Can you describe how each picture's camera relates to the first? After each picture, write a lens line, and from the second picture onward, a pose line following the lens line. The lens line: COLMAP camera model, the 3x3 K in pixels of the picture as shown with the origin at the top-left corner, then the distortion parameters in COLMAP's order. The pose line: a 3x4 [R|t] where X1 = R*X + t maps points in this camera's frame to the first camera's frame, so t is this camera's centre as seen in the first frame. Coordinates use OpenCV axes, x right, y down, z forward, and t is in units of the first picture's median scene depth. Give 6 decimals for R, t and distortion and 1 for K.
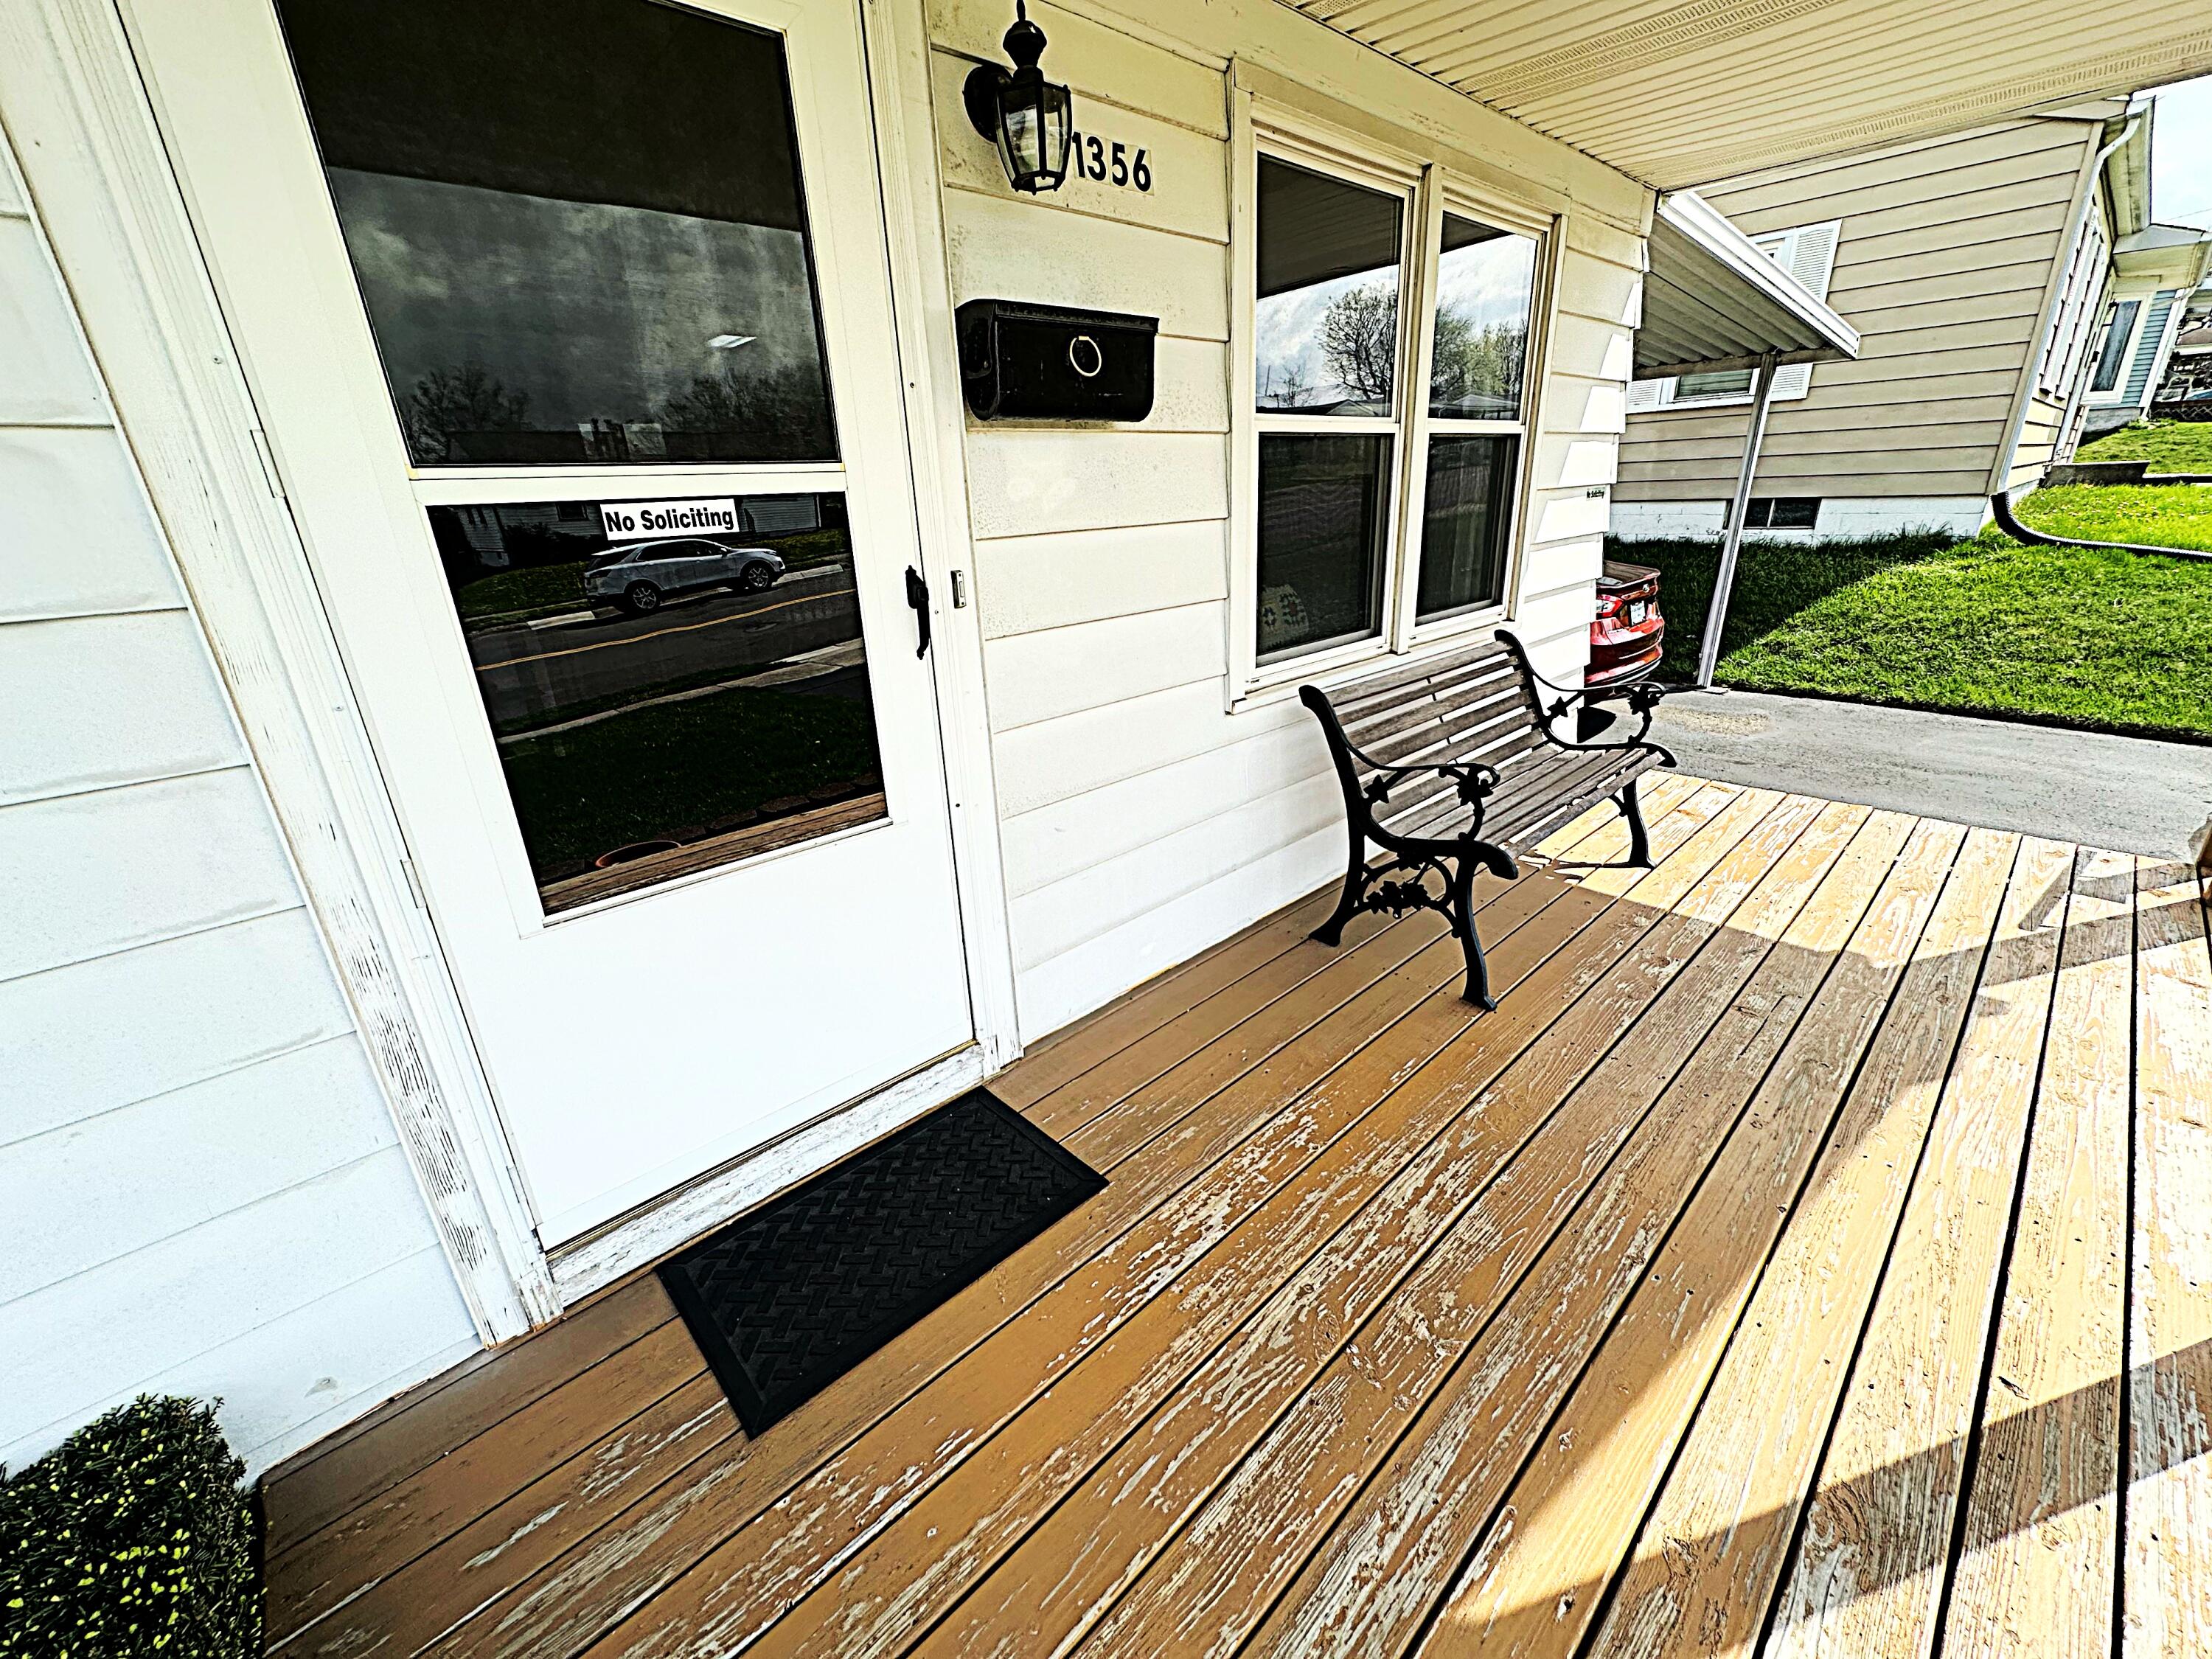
lens RADIAL K [[884.1, 0, 1113.0], [0, 884.1, 832.1], [0, 0, 1]] dist [-0.004503, 0.000819]
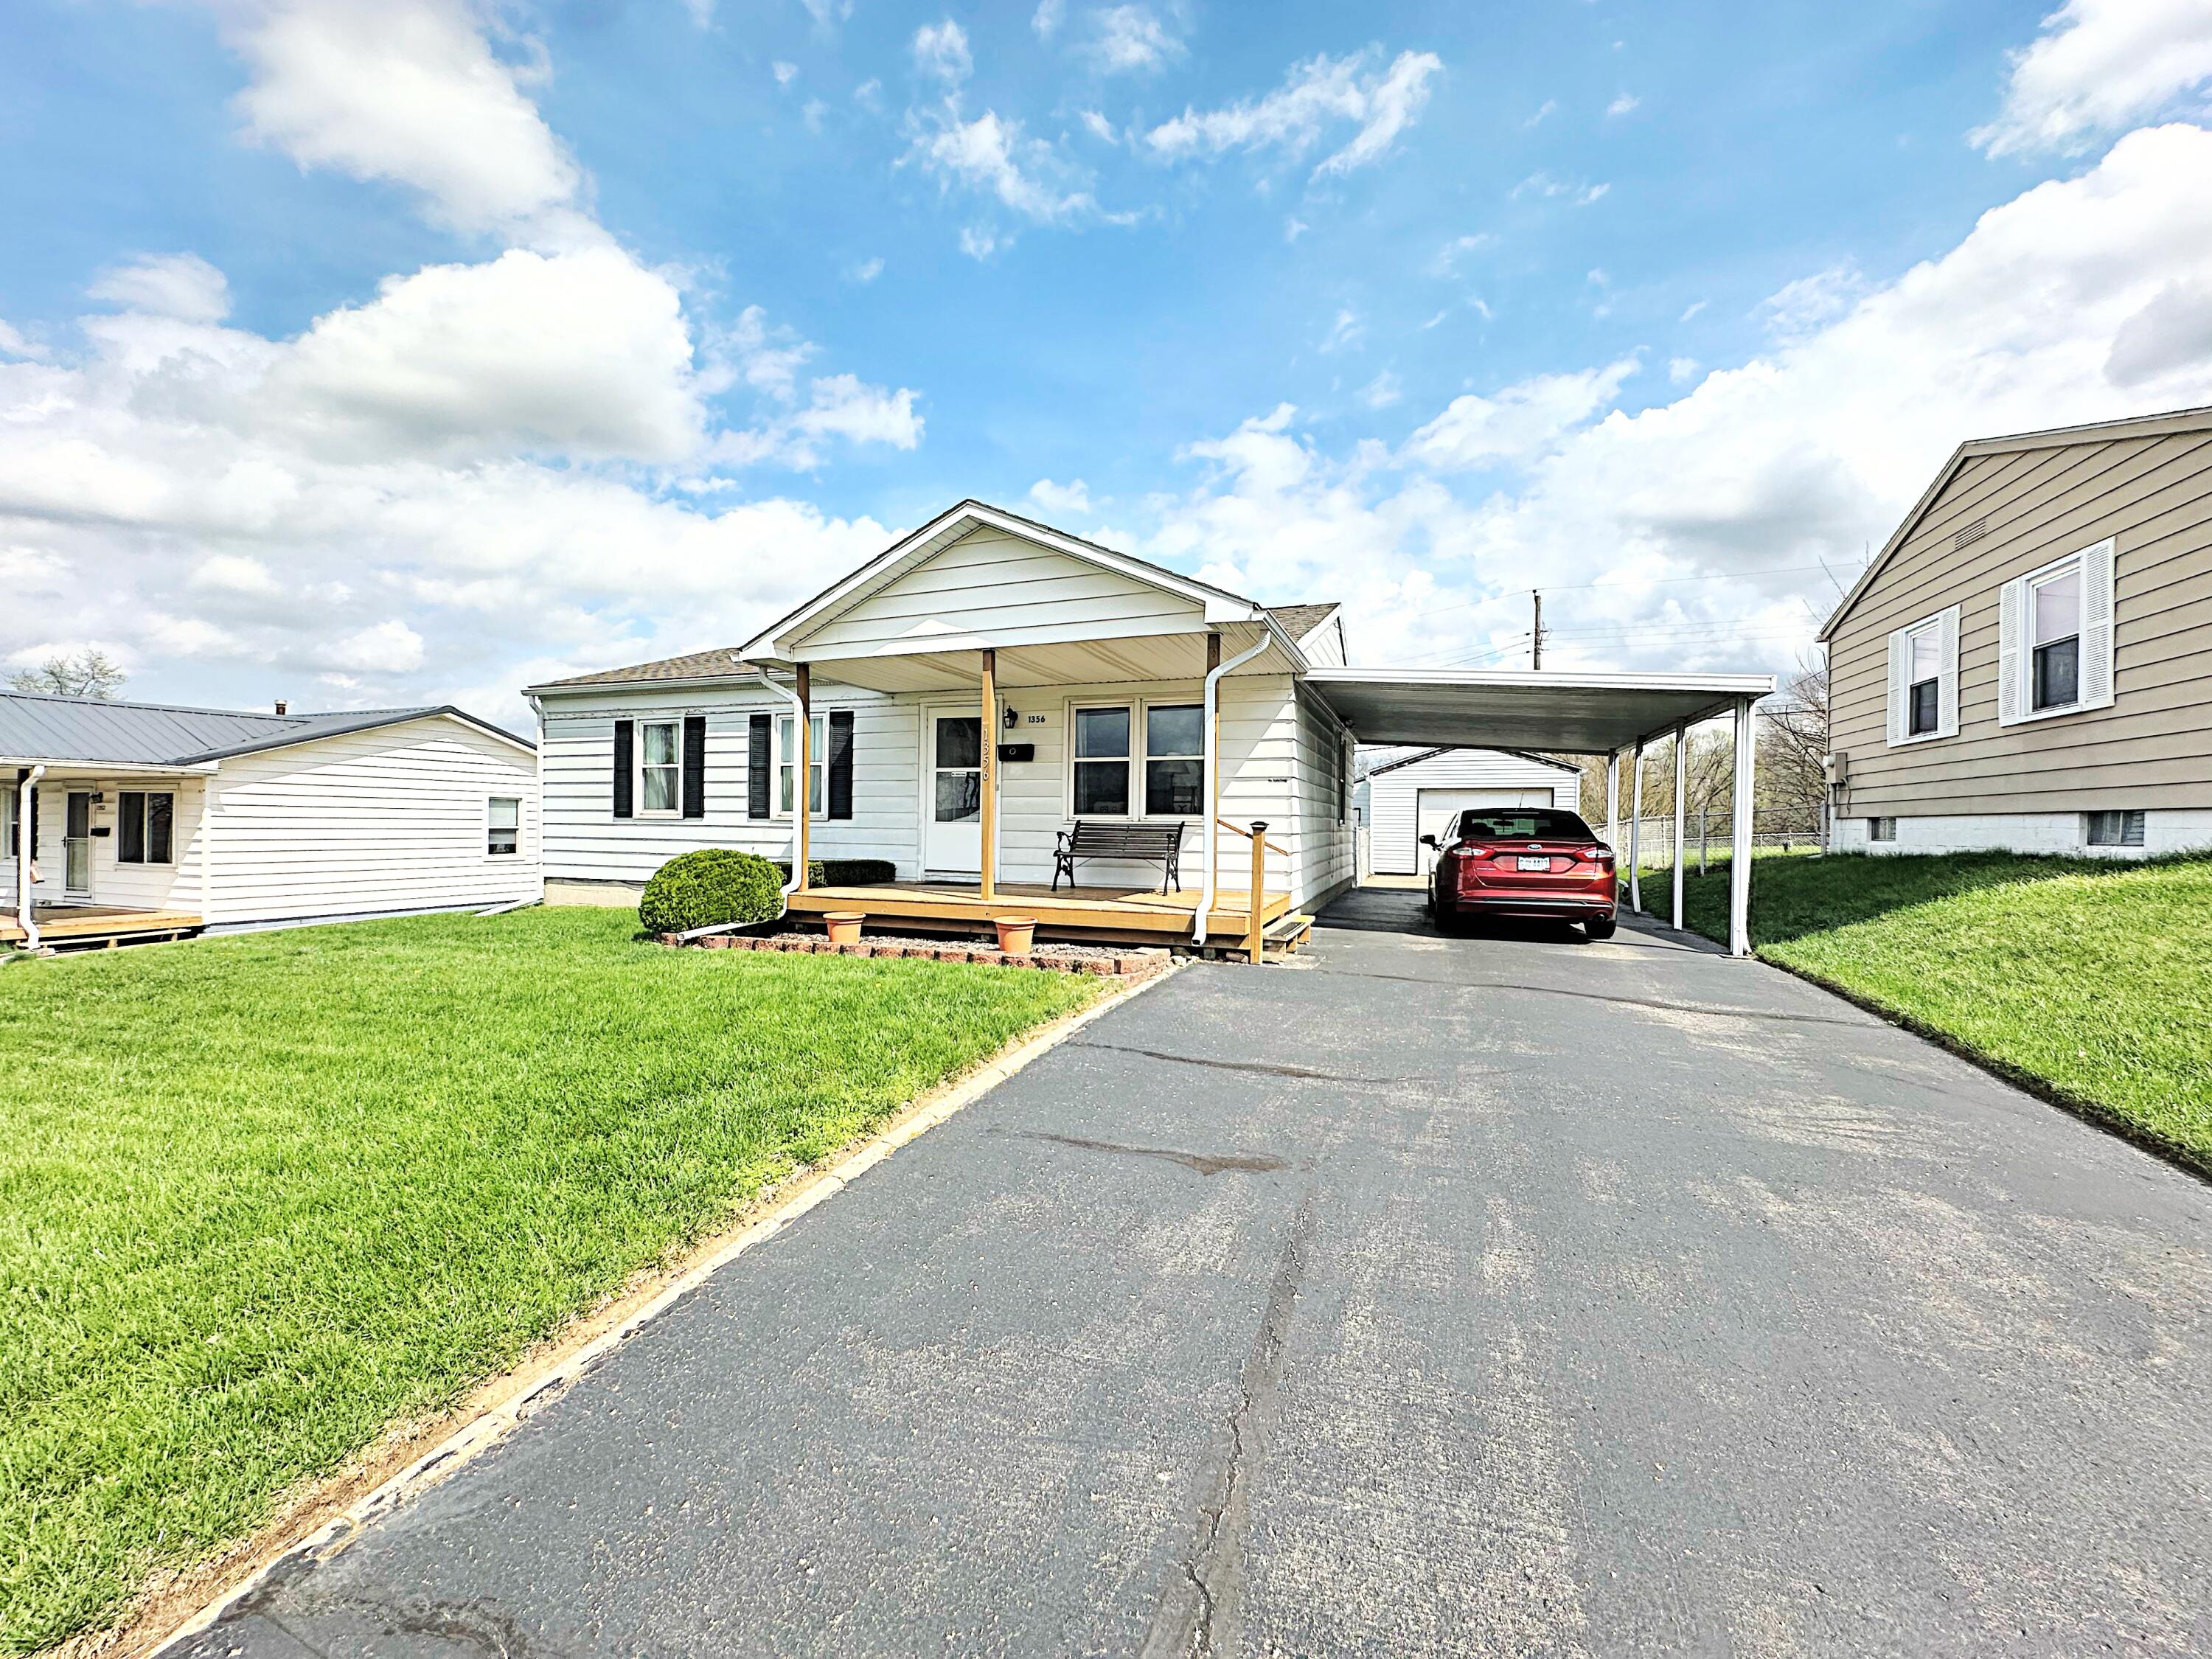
lens RADIAL K [[884.1, 0, 1091.1], [0, 884.1, 832.1], [0, 0, 1]] dist [-0.004503, 0.000819]
pose [[0.437164, 0.051609, -0.897900, 4.168186], [-0.356334, 0.926591, -0.120232, 0.373104], [0.825780, 0.372514, 0.423463, -0.671850]]
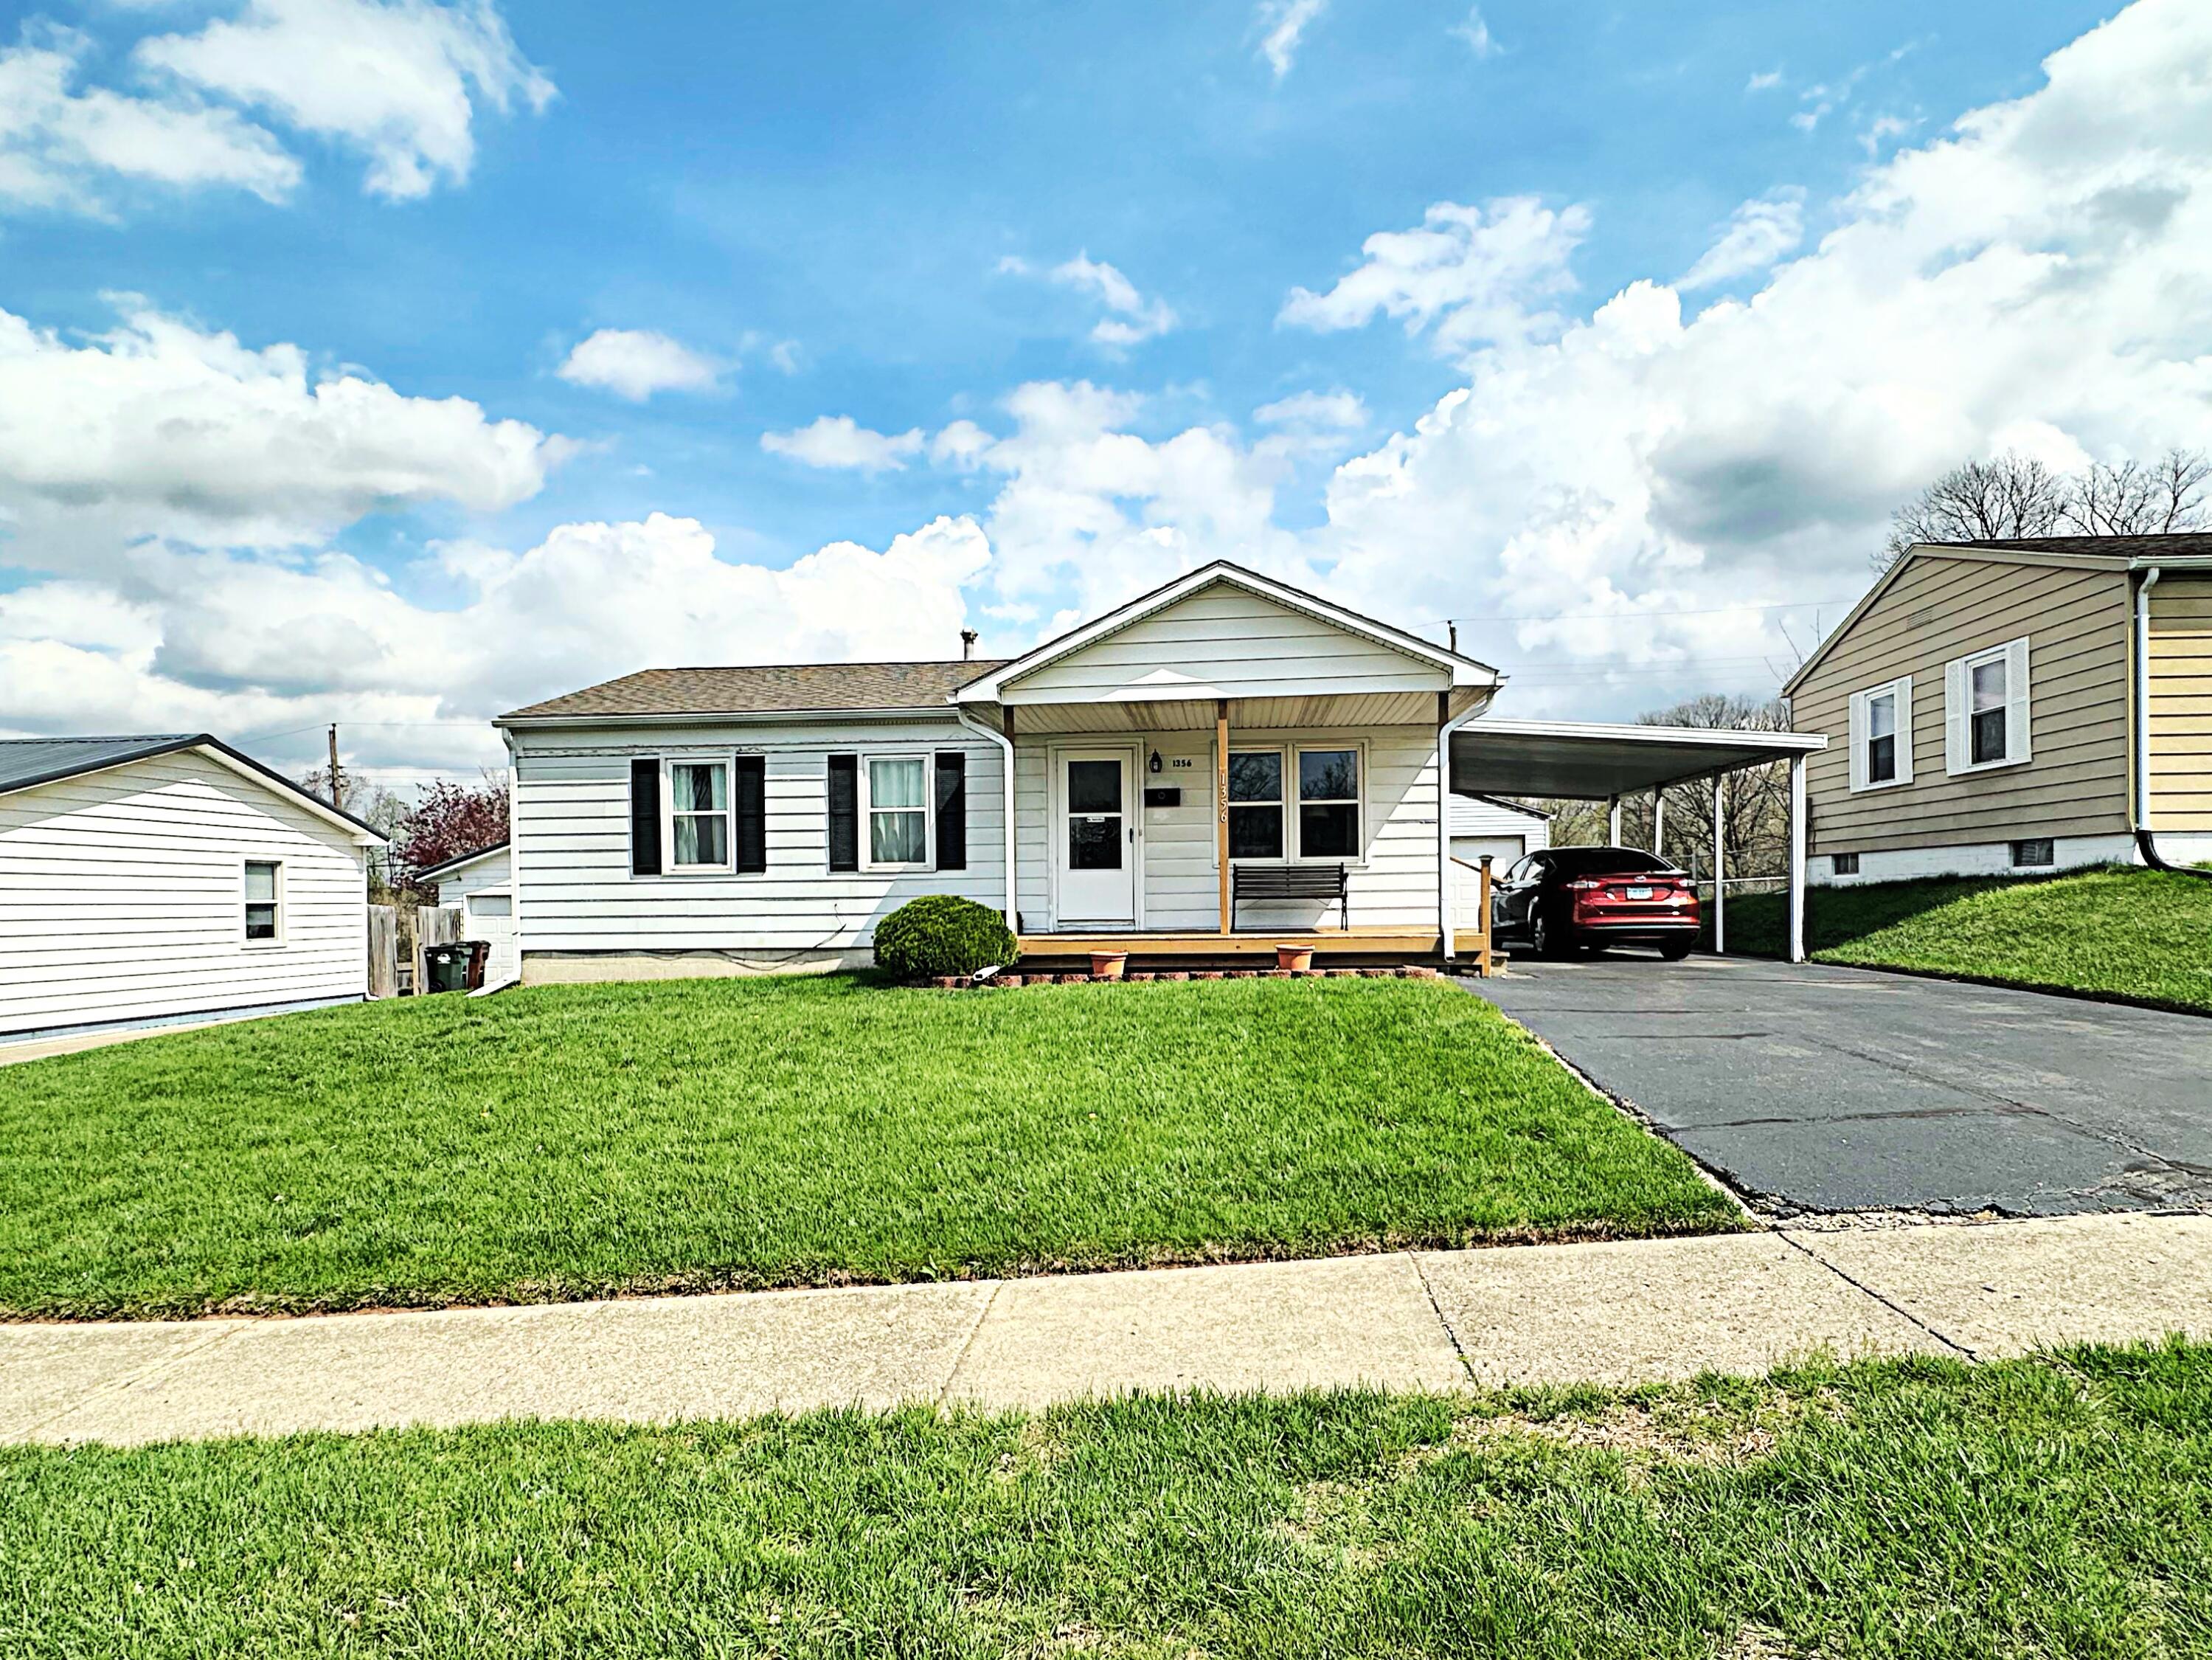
lens RADIAL K [[1188.9, 0, 1128.6], [0, 1188.9, 894.2], [0, 0, 1]] dist [-0.000613, -0.000802]
pose [[0.666998, 0.028566, -0.744511, 4.297952], [-0.286222, 0.932412, -0.220647, 1.414280], [0.687888, 0.360266, 0.630094, -2.935773]]
